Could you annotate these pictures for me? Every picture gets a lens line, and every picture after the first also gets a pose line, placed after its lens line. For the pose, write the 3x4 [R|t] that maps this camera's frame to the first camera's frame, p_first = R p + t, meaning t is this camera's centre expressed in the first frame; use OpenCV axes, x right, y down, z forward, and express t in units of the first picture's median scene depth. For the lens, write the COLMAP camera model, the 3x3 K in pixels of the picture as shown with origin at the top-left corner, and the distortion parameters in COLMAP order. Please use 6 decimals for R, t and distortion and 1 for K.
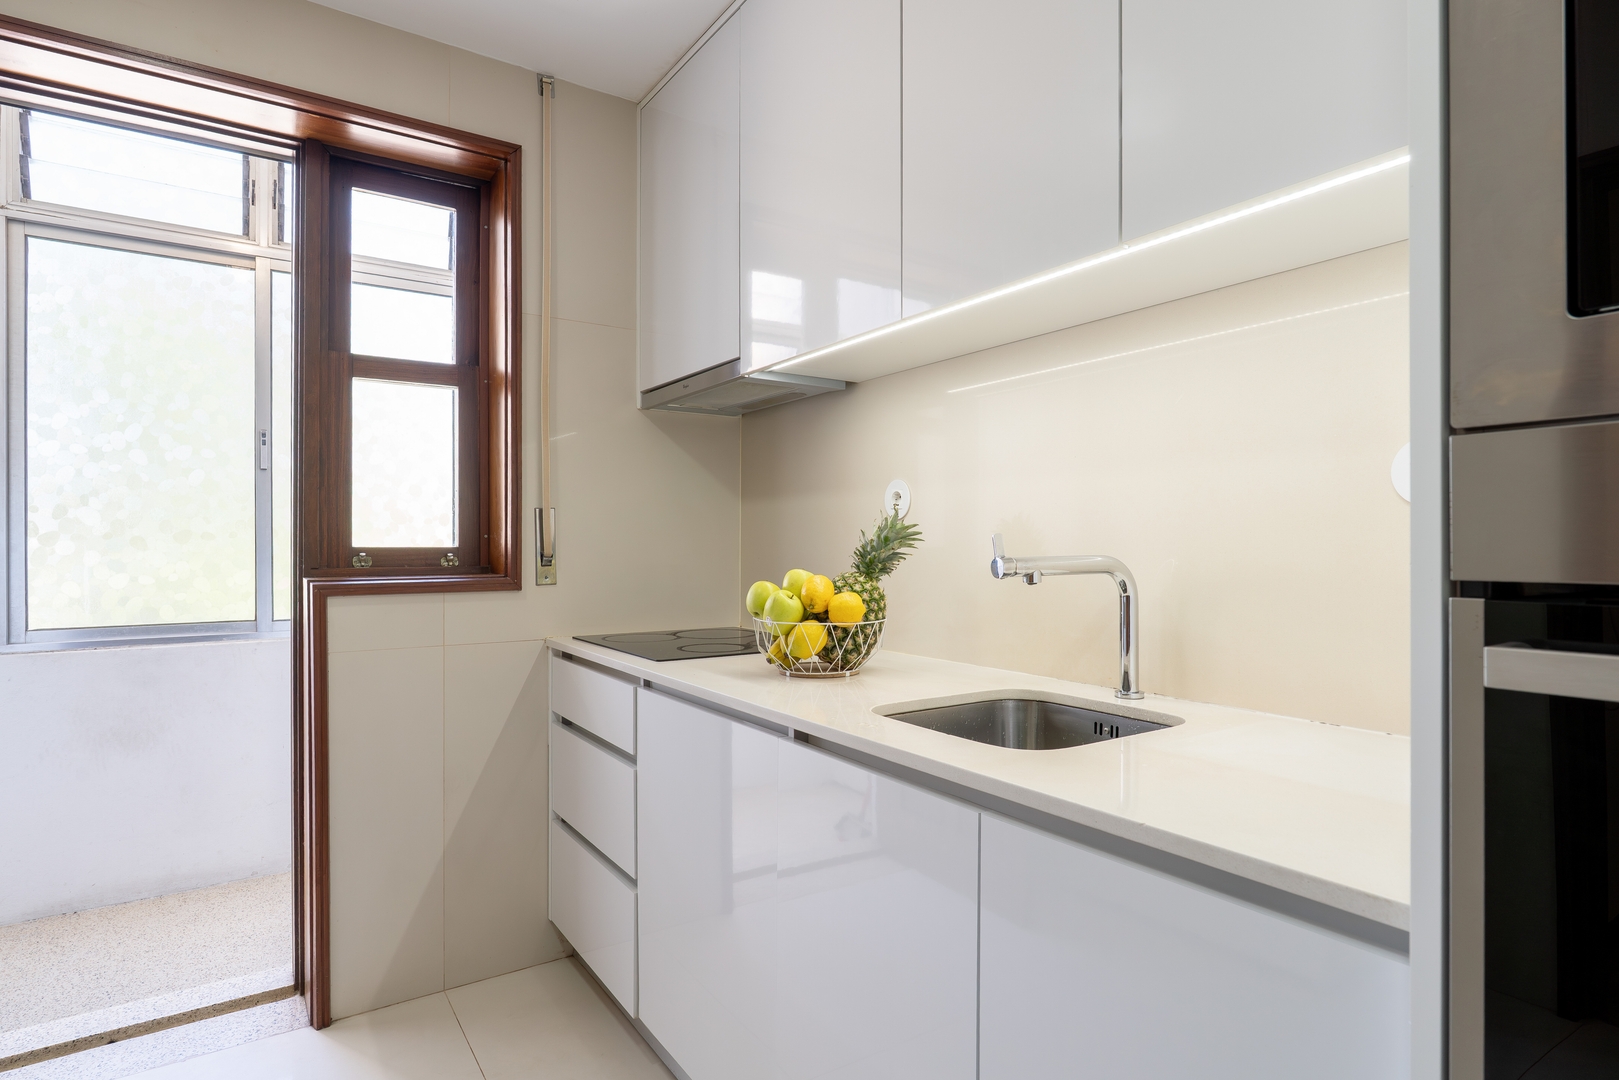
lens RADIAL K [[867.9, 0, 812.0], [0, 867.9, 551.0], [0, 0, 1]] dist [-0.011010, -0.001711]
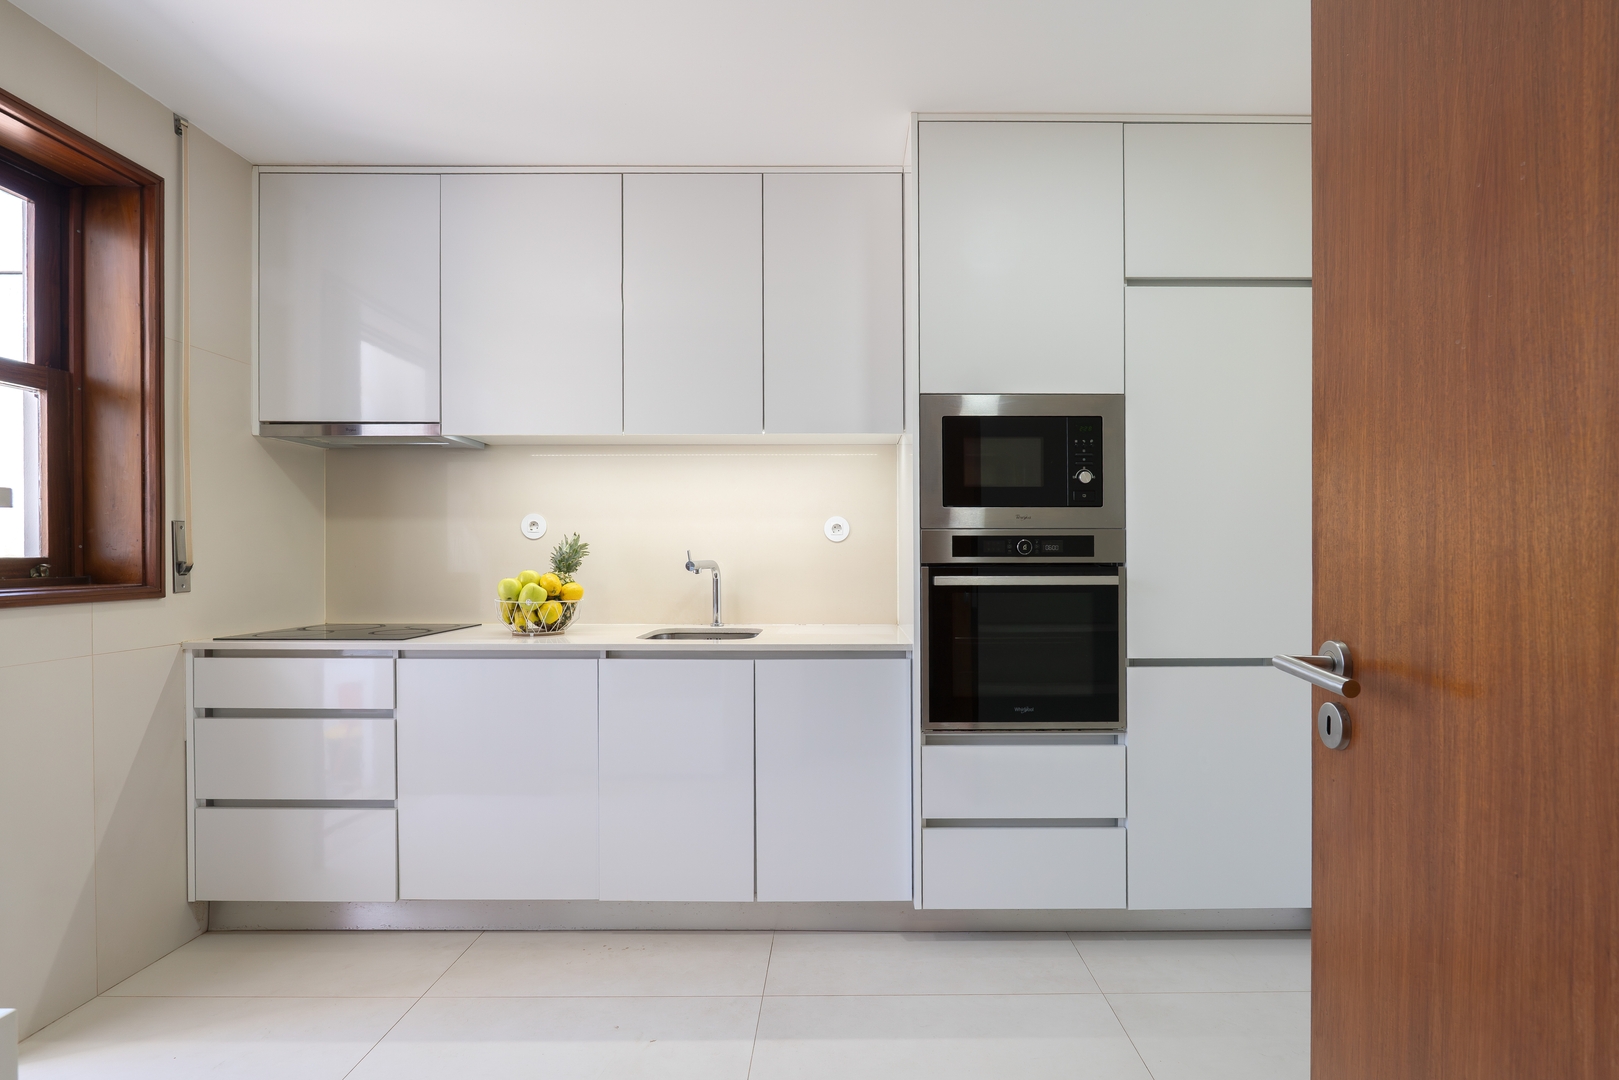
lens RADIAL K [[728.1, 0, 810.3], [0, 728.1, 560.8], [0, 0, 1]] dist [-0.016361, 0.001993]
pose [[0.575688, -0.006038, 0.817647, -0.598139], [0.005487, 0.999979, 0.003521, 0.001016], [-0.817651, 0.002460, 0.575709, -0.152807]]
